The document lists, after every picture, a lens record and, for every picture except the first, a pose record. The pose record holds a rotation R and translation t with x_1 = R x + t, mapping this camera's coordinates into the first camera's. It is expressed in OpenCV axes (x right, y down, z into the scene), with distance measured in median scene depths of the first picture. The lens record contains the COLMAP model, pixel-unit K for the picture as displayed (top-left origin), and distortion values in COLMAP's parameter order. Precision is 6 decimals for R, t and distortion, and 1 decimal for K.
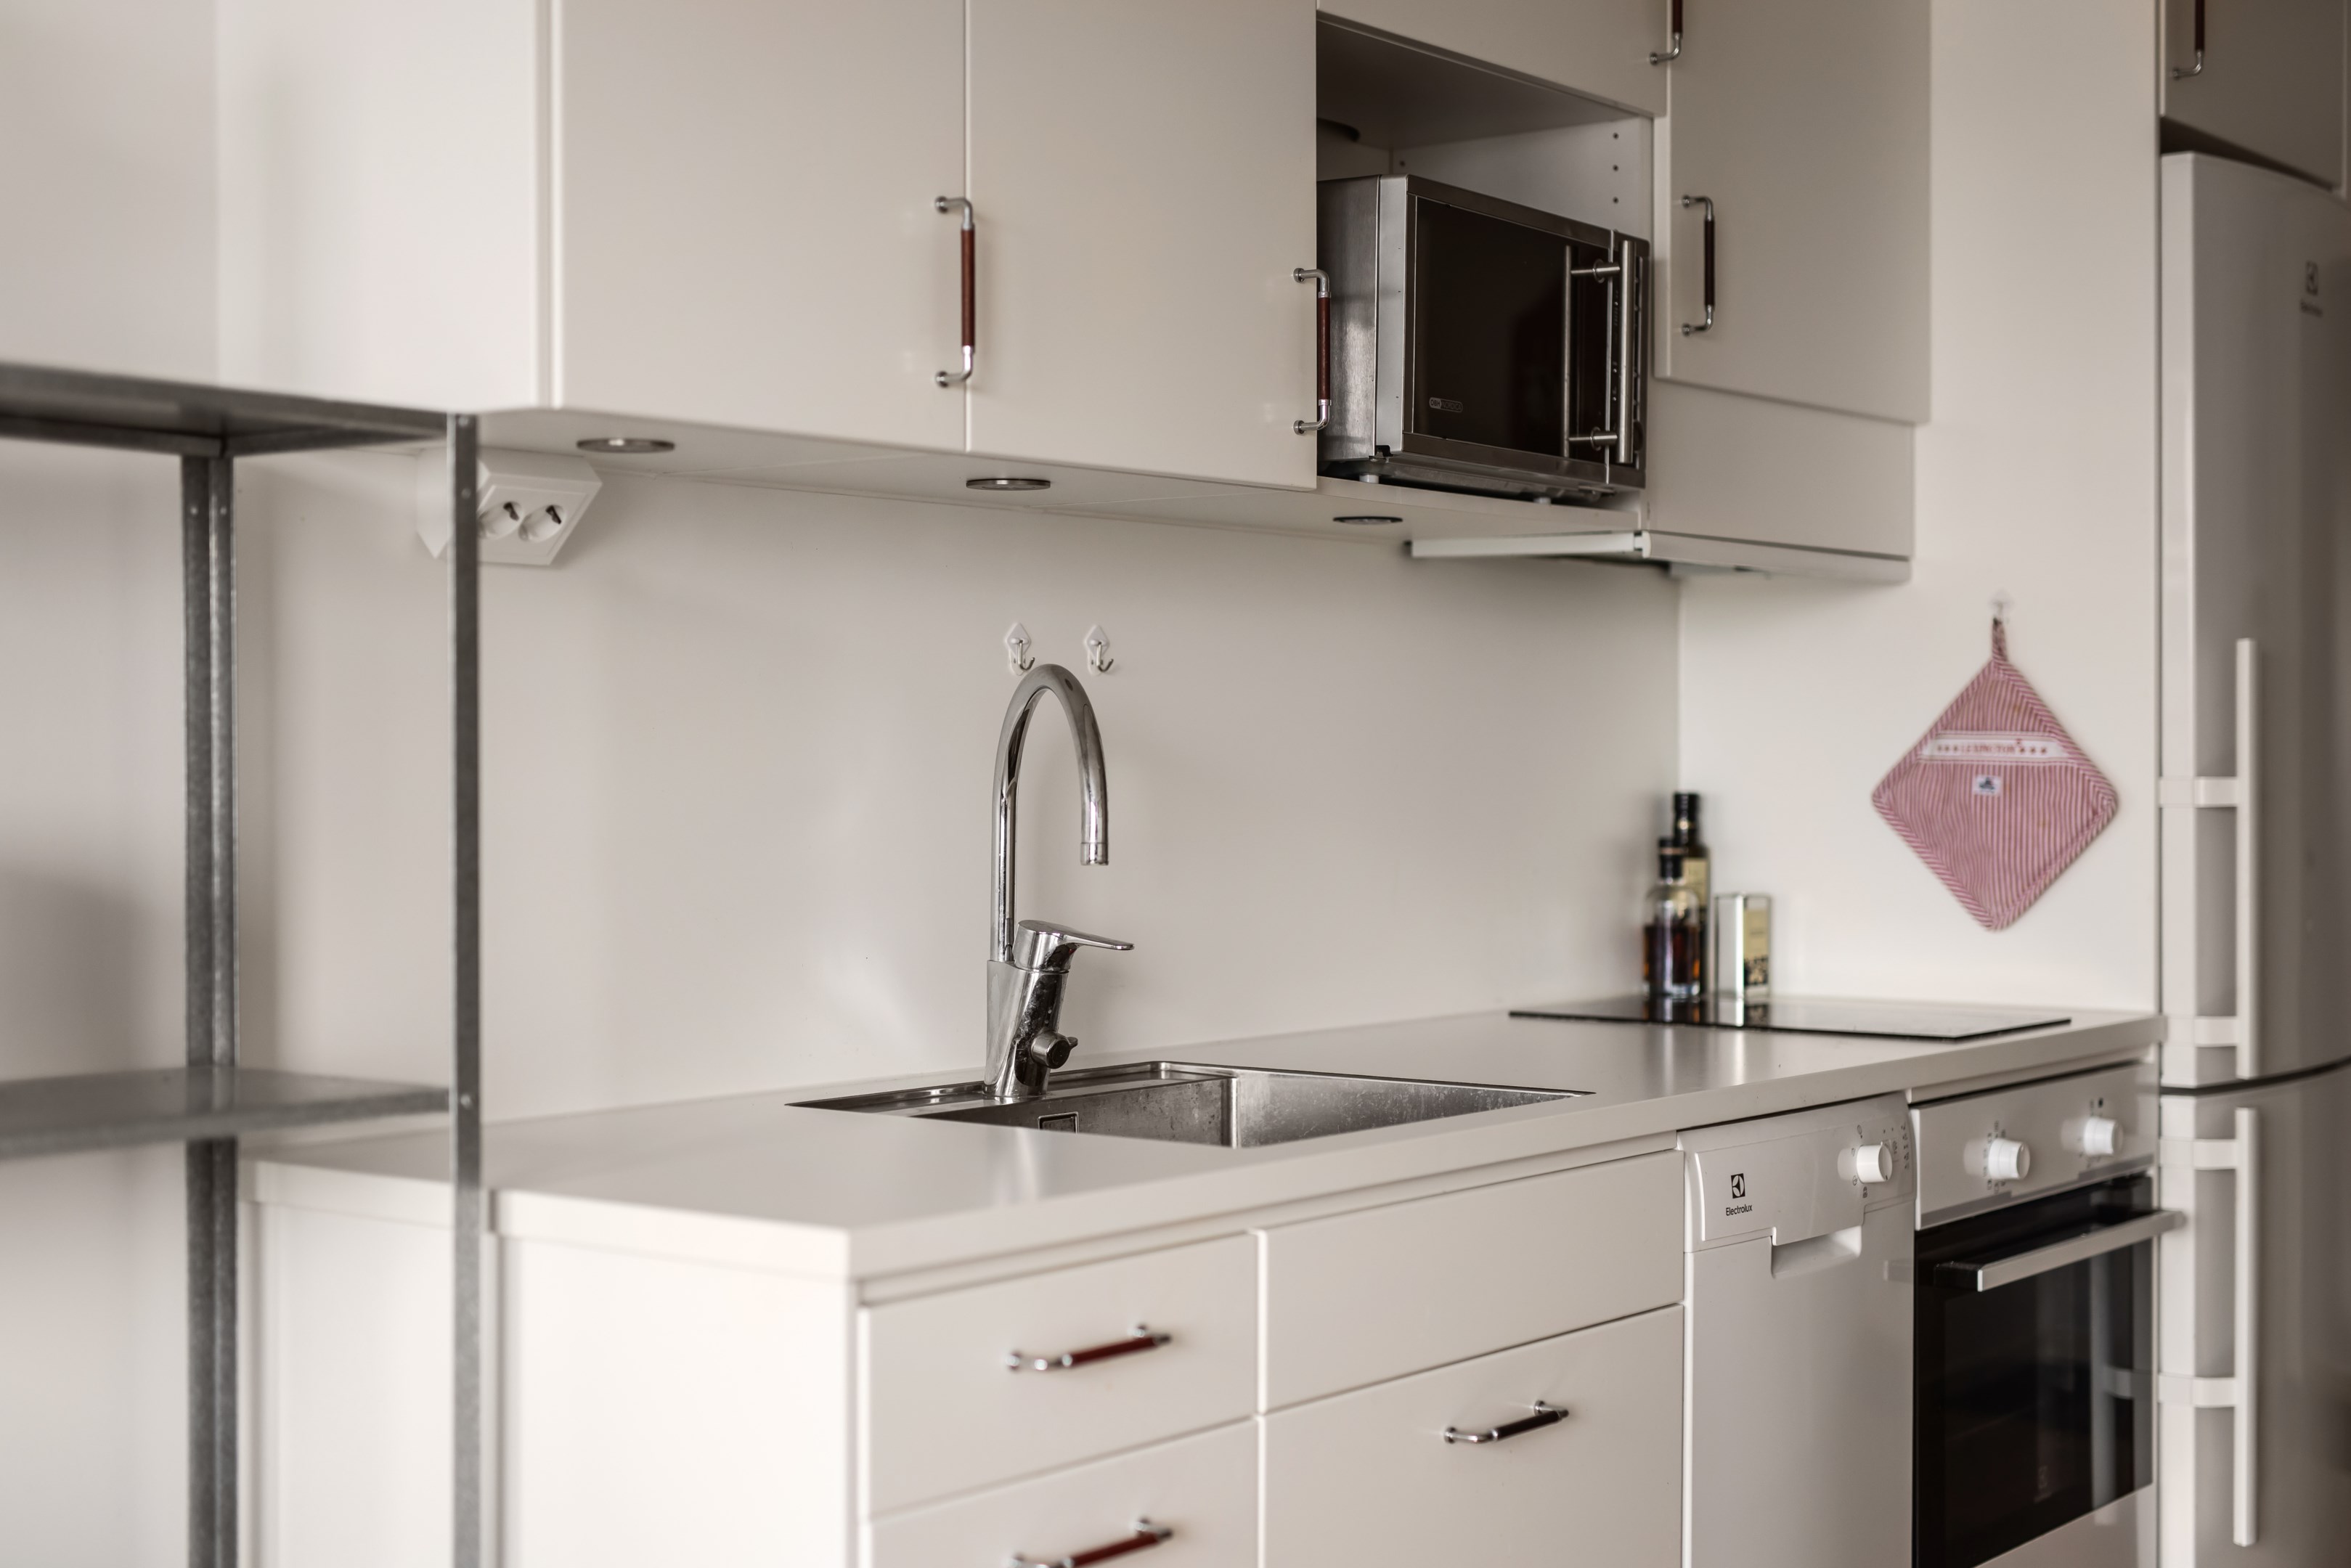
lens RADIAL K [[3299.2, 0, 1182.7], [0, 3299.2, 770.6], [0, 0, 1]] dist [-0.007076, 0.002722]
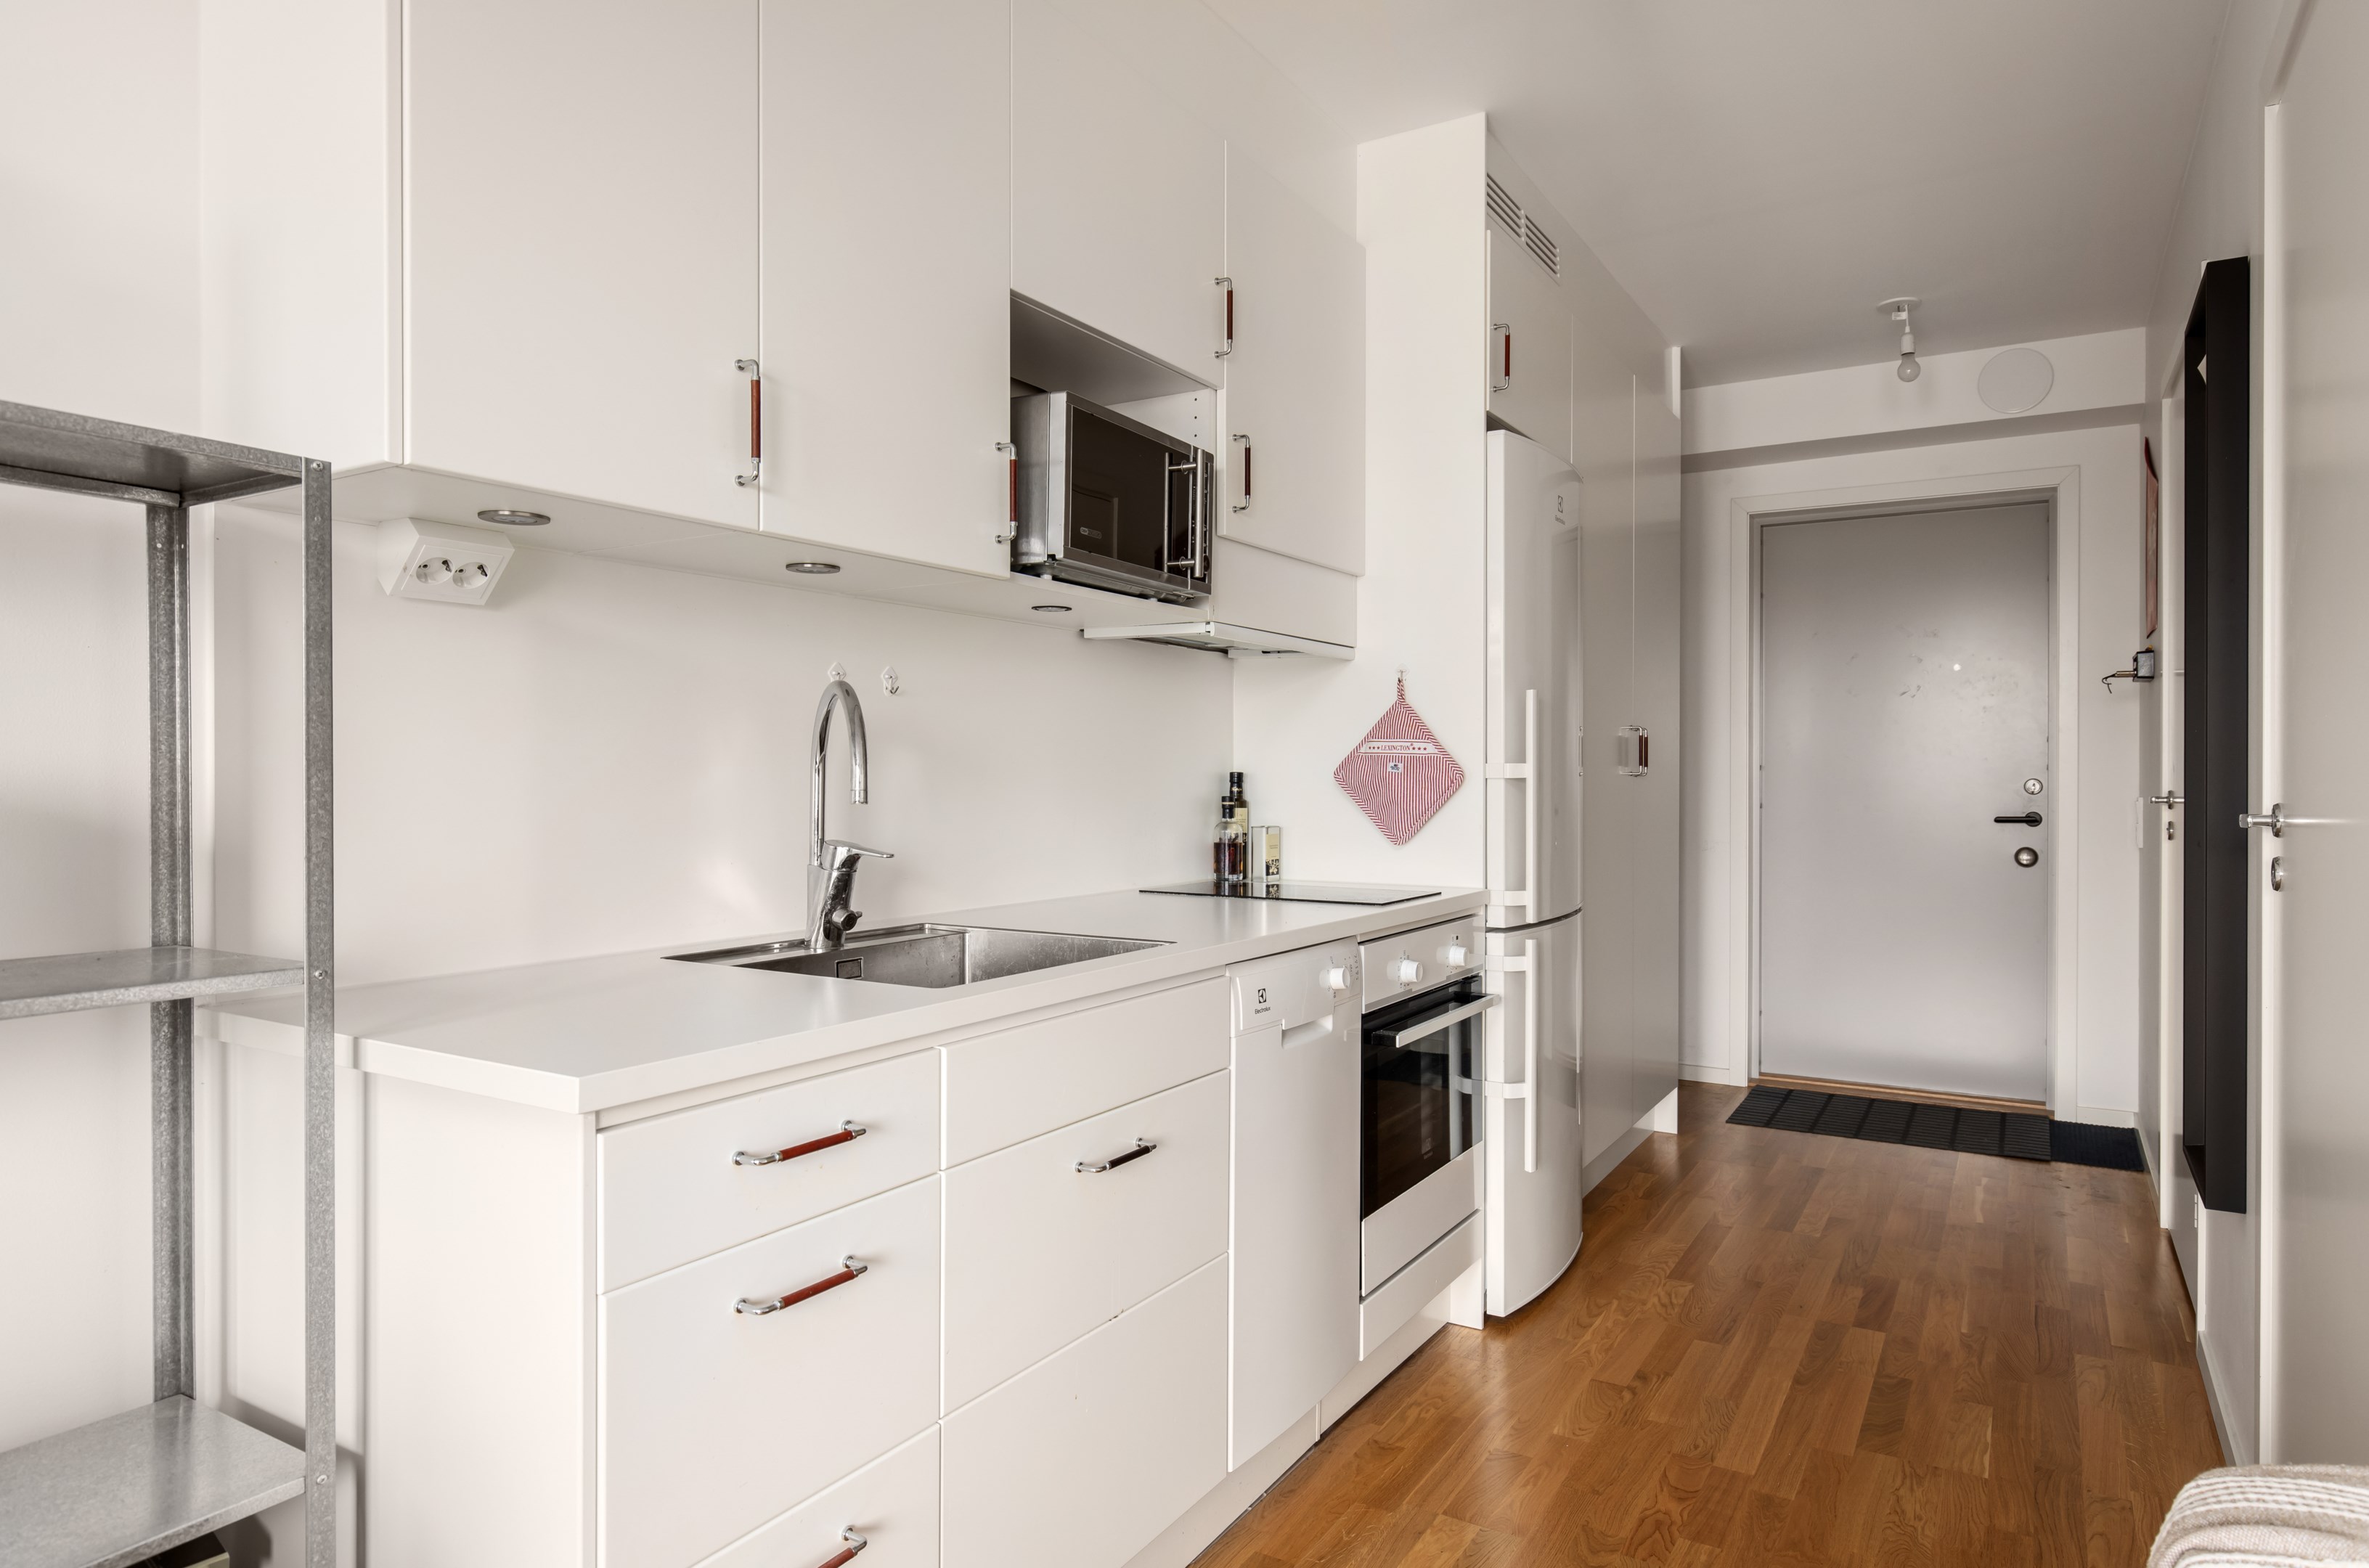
lens RADIAL K [[1392.1, 0, 1185.5], [0, 1392.1, 779.8], [0, 0, 1]] dist [0.001029, 0.001121]
pose [[0.994124, 0.000930, 0.108239, 0.047576], [-0.000857, 0.999999, -0.000718, 0.014487], [-0.108240, 0.000621, 0.994125, 0.270194]]
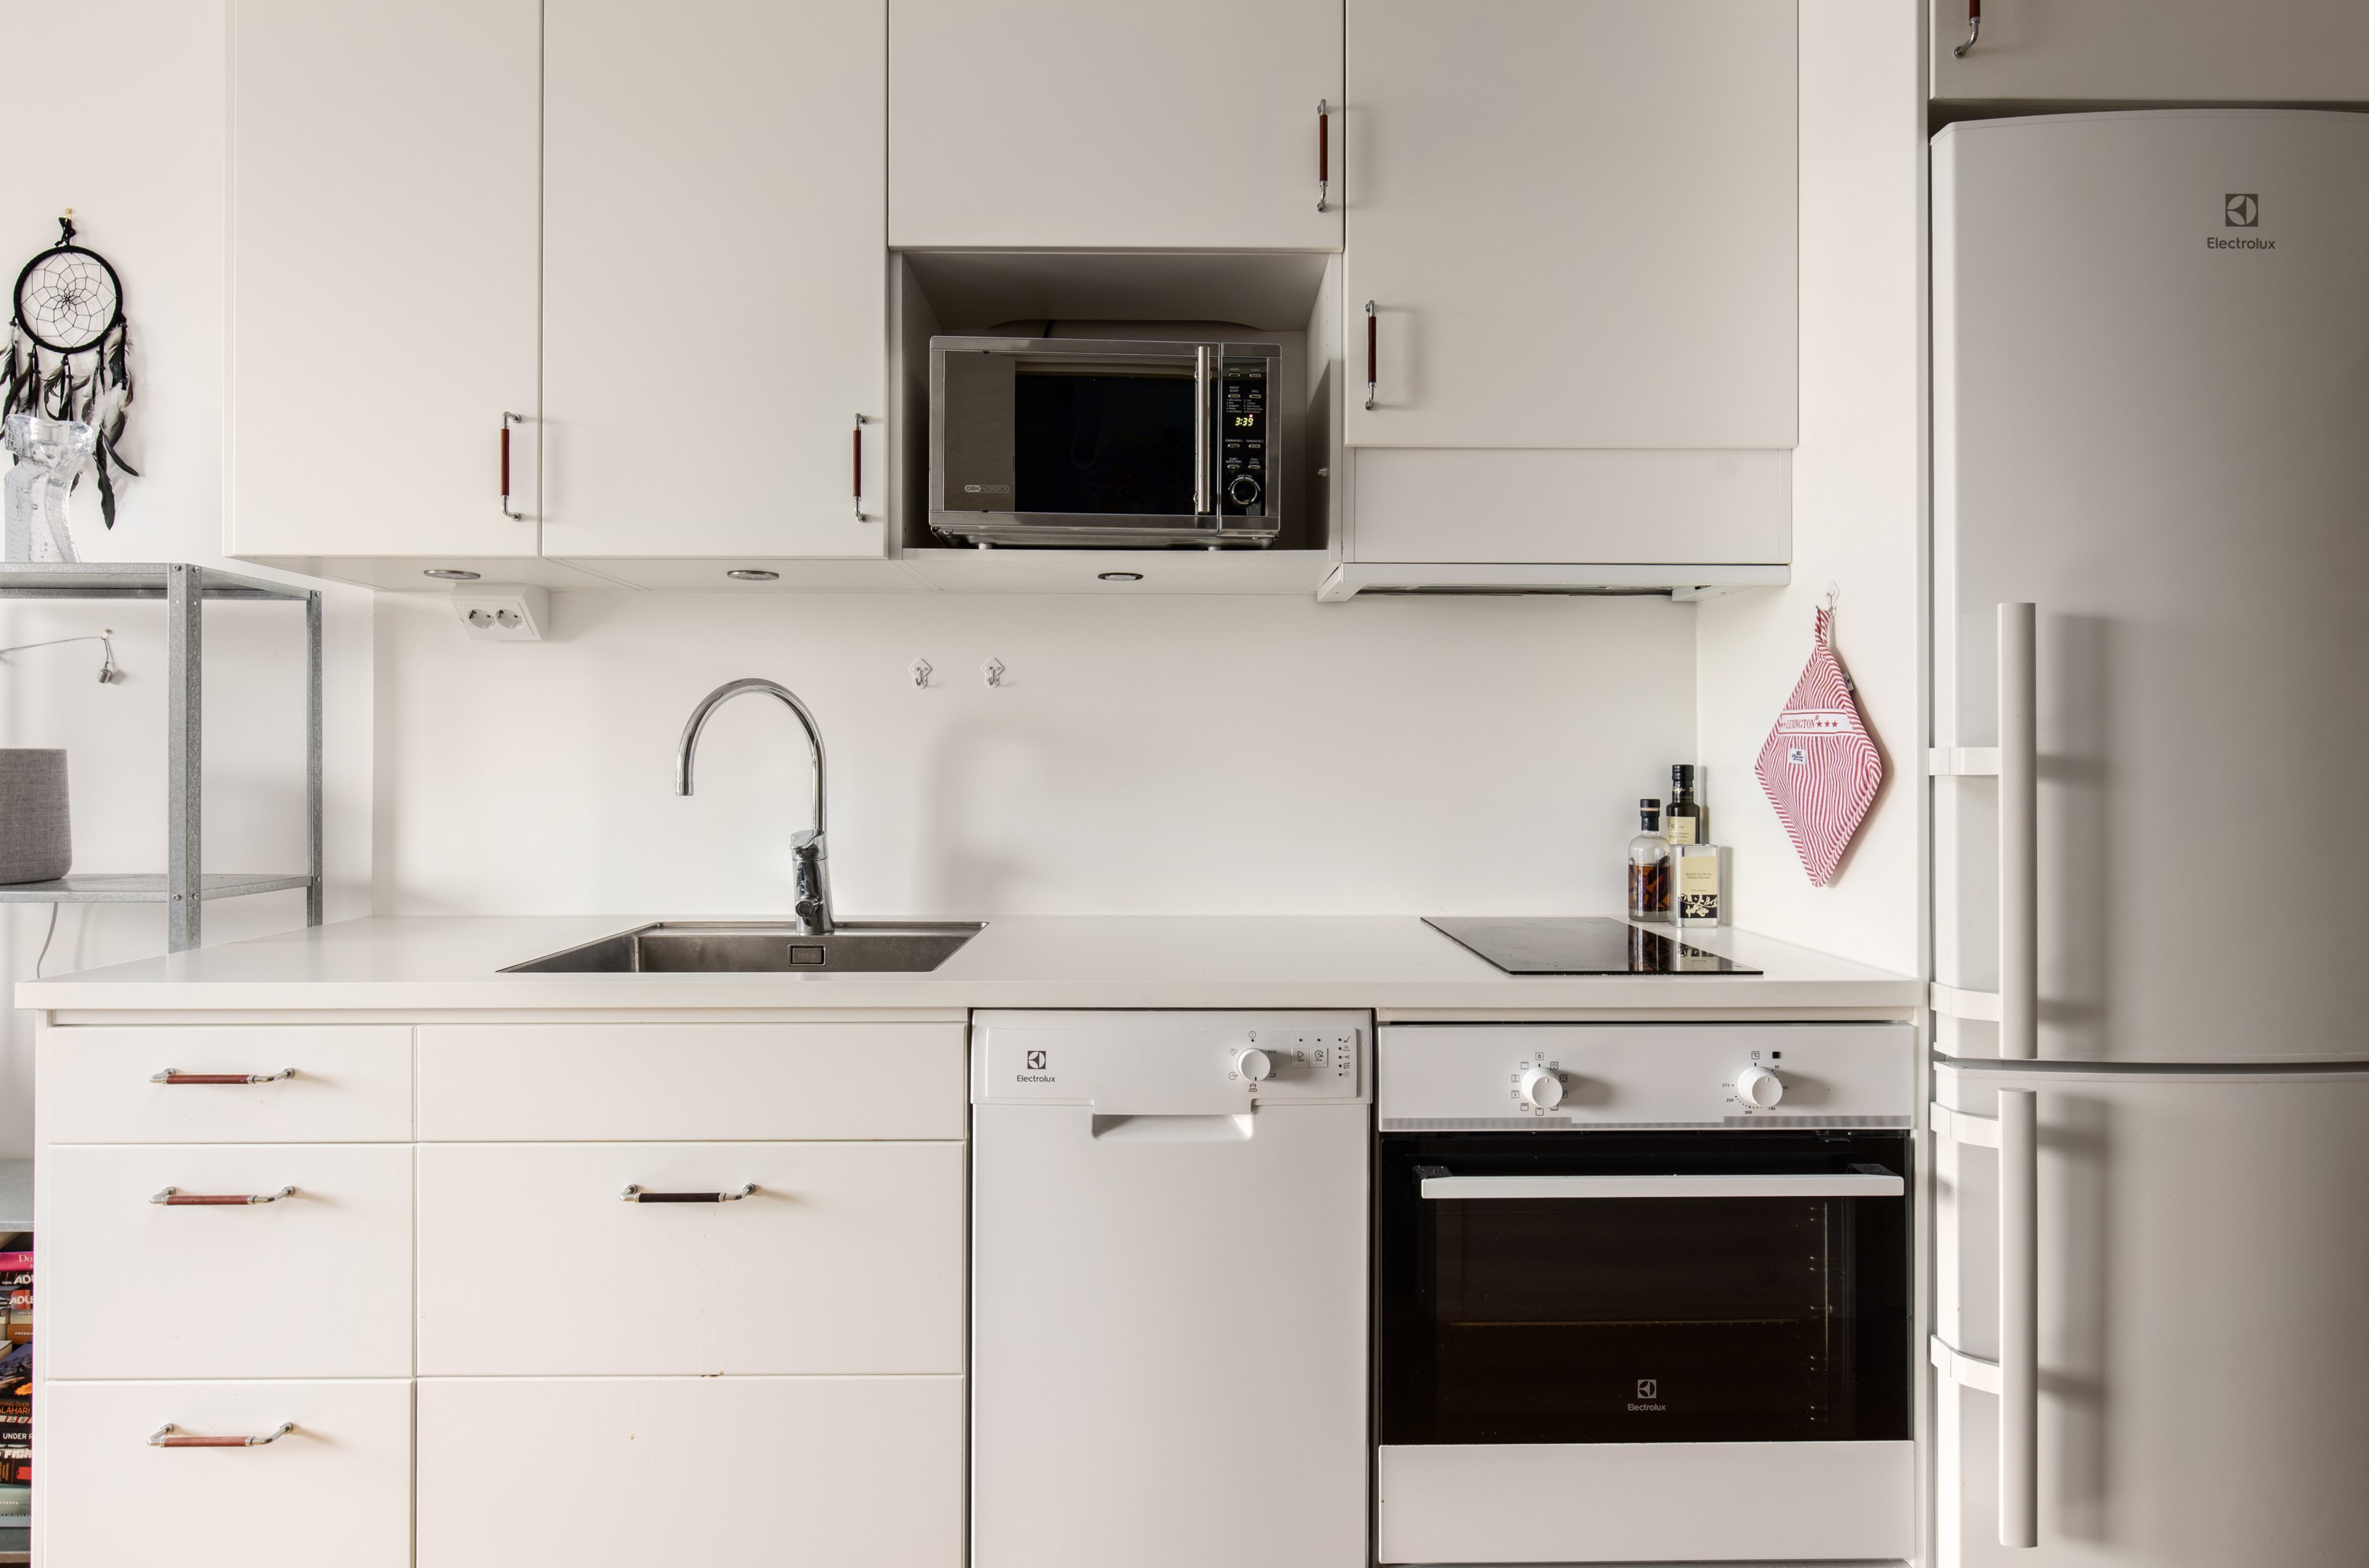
lens RADIAL K [[1312.3, 0, 1187.0], [0, 1312.3, 757.5], [0, 0, 1]] dist [0.003799, 0.000428]
pose [[0.620962, -0.004381, -0.783829, 0.550684], [-0.004616, 0.999947, -0.009246, 0.011821], [0.783827, 0.009359, 0.620908, 0.663378]]
